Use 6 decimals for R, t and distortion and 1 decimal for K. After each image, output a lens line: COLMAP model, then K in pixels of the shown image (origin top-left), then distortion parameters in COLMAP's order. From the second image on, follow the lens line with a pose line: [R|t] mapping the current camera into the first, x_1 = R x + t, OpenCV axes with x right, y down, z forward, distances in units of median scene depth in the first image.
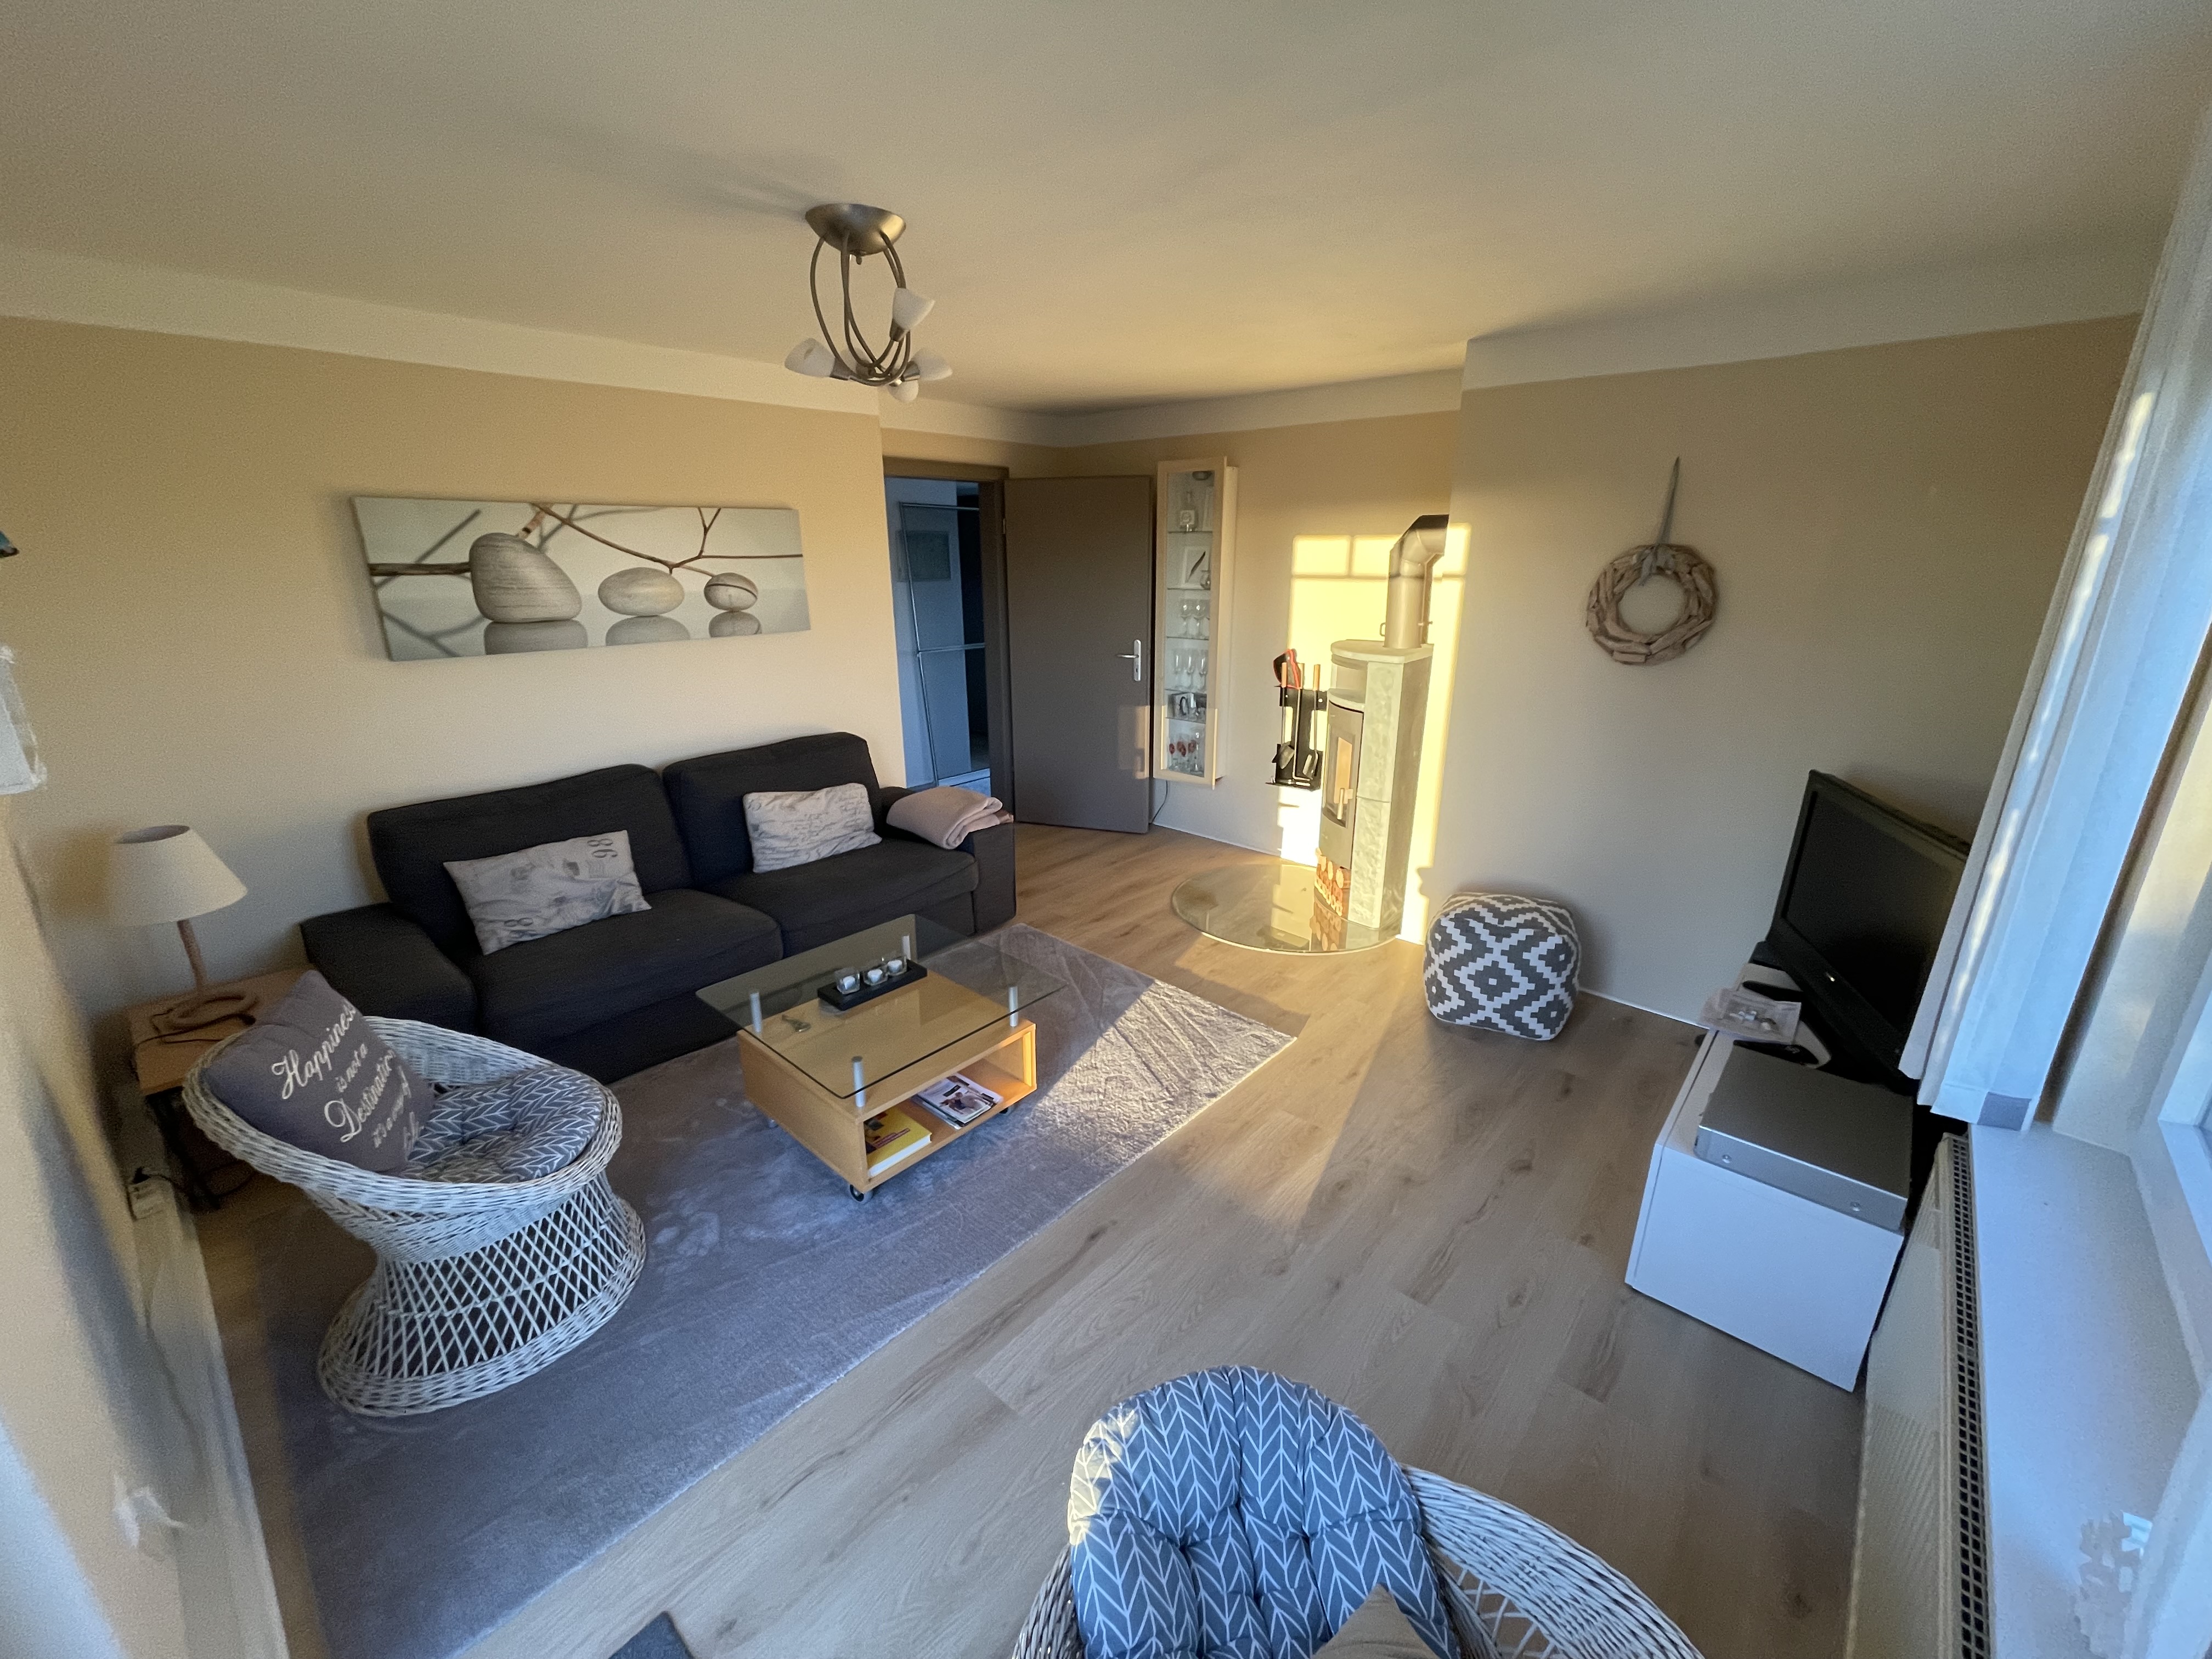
lens RADIAL K [[889.6, 0, 1106.0], [0, 889.6, 829.5], [0, 0, 1]] dist [-0.003013, 0.000005]
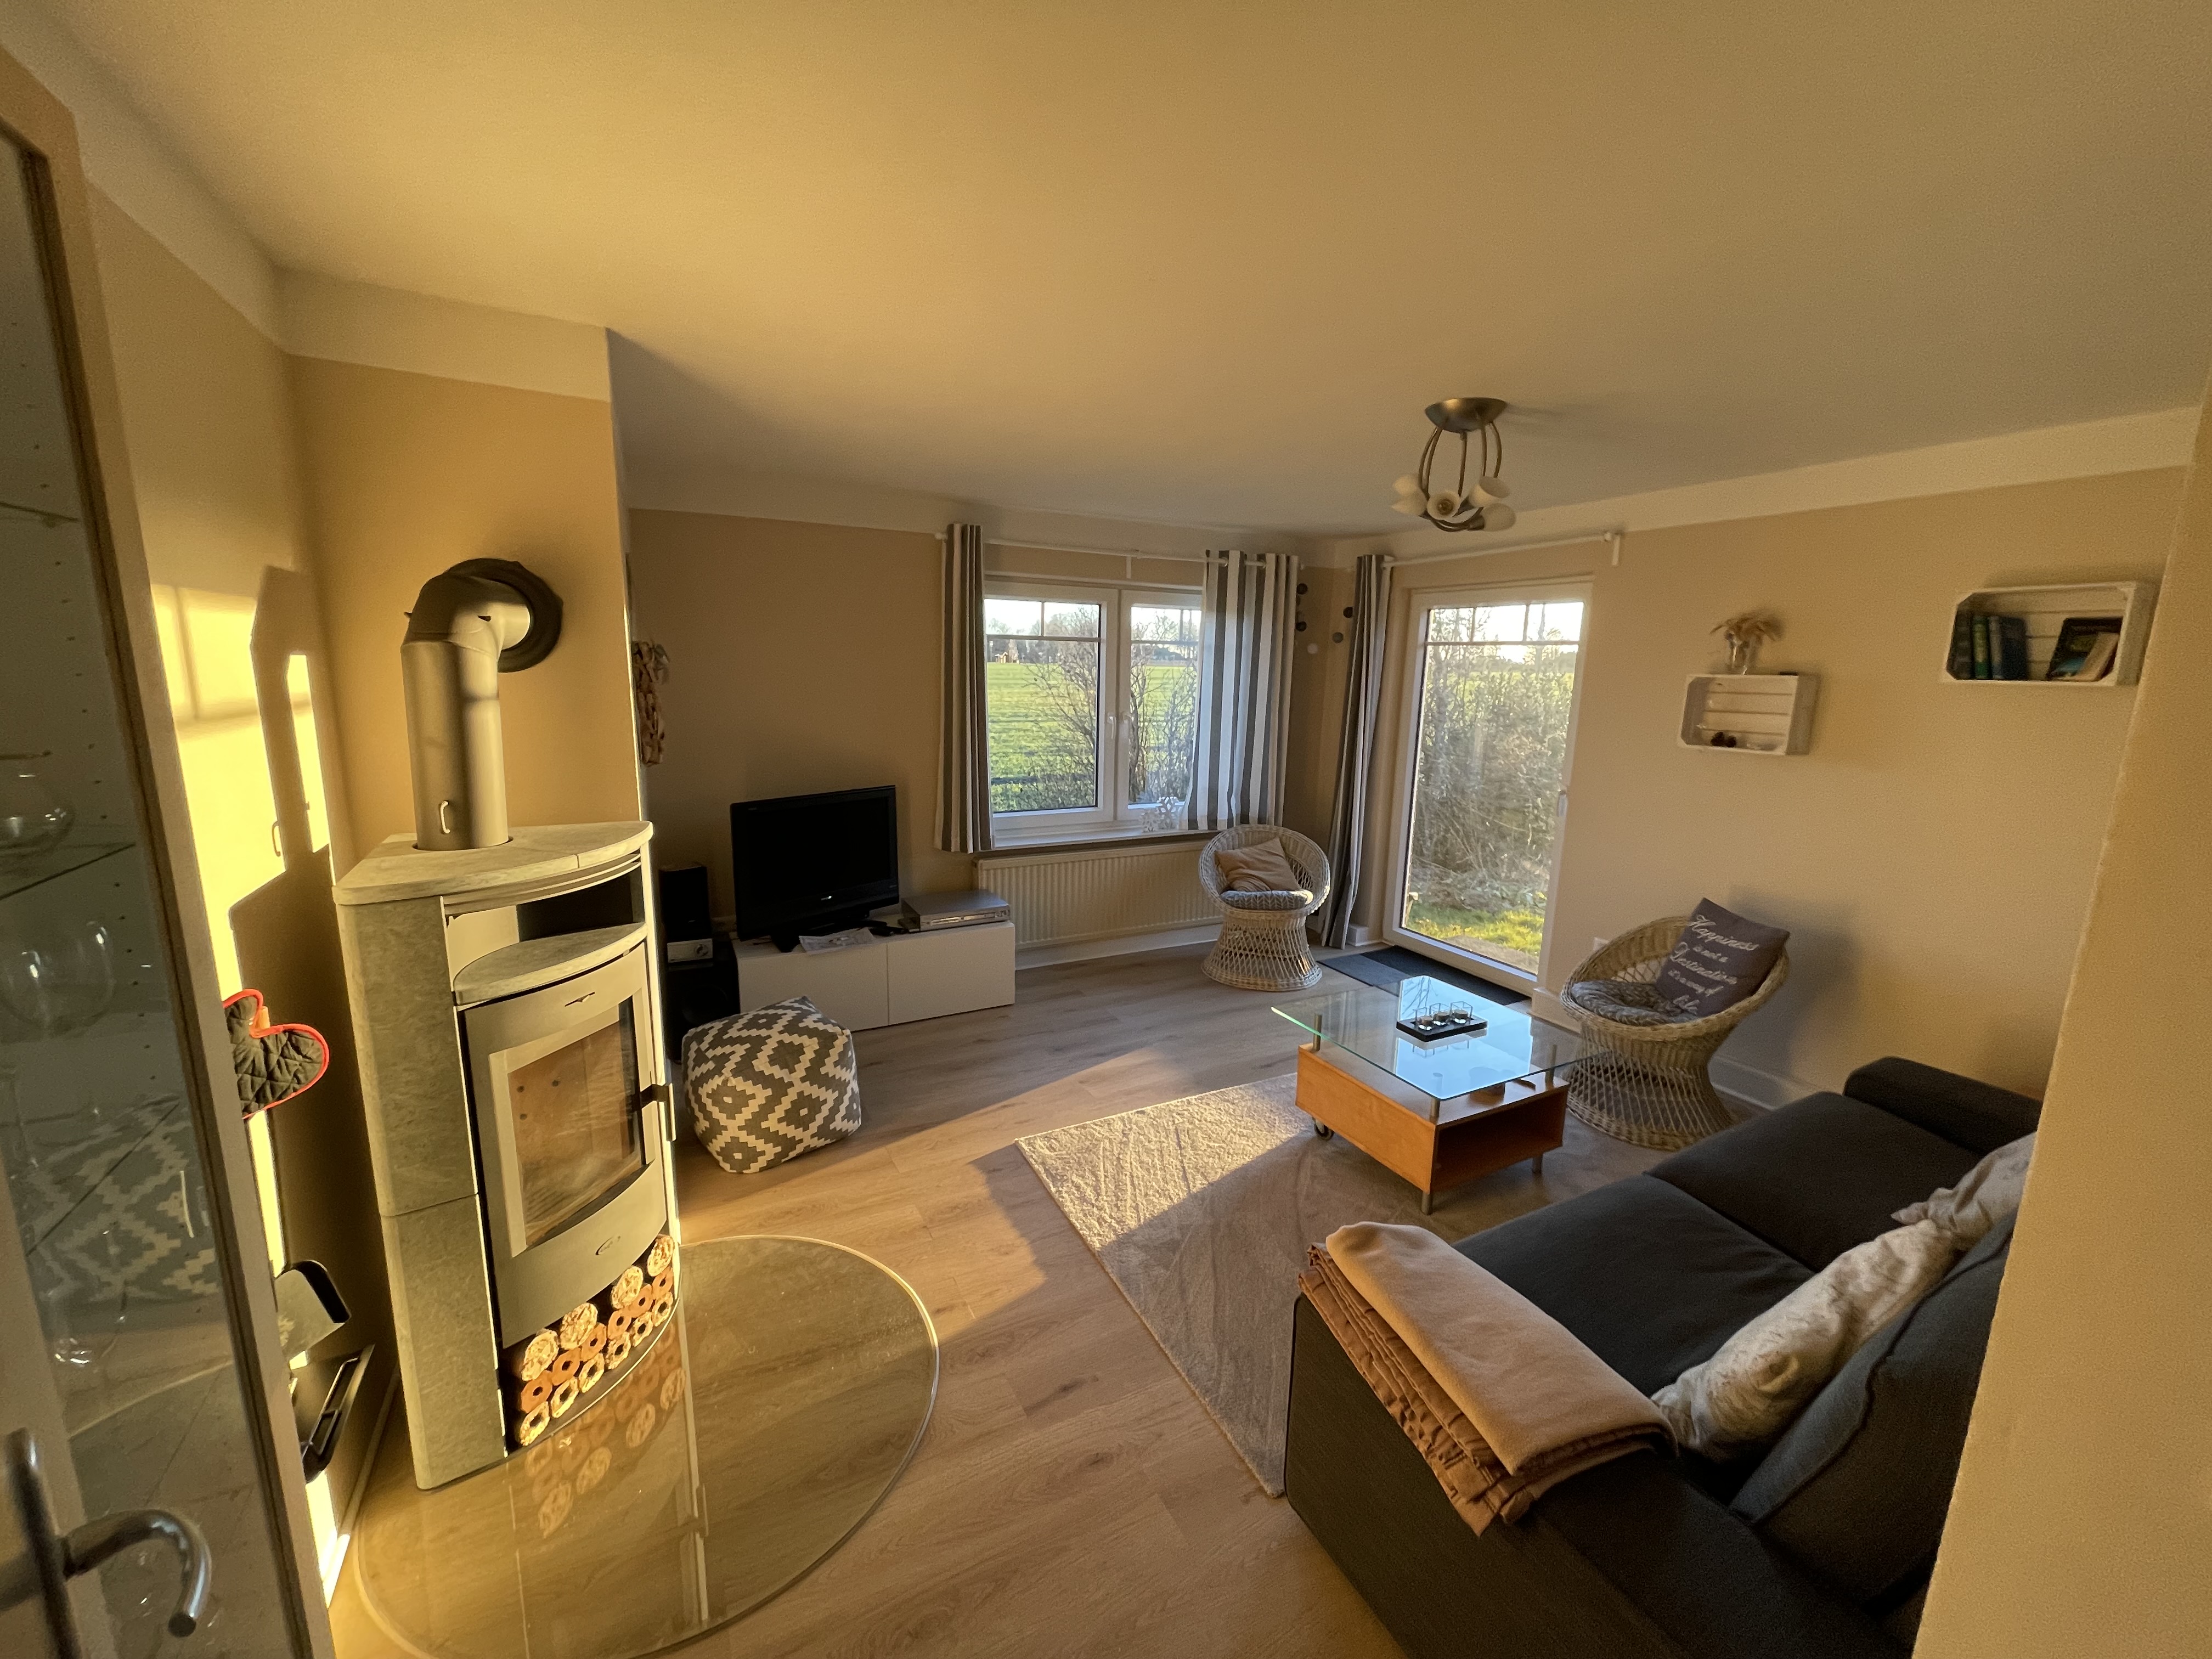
lens RADIAL K [[889.6, 0, 1106.0], [0, 889.6, 829.5], [0, 0, 1]] dist [-0.003013, 0.000005]
pose [[-0.937605, -0.076215, 0.339245, -0.228075], [0.090738, 0.888237, 0.450334, -0.617675], [-0.335652, 0.453019, -0.825901, 2.003602]]
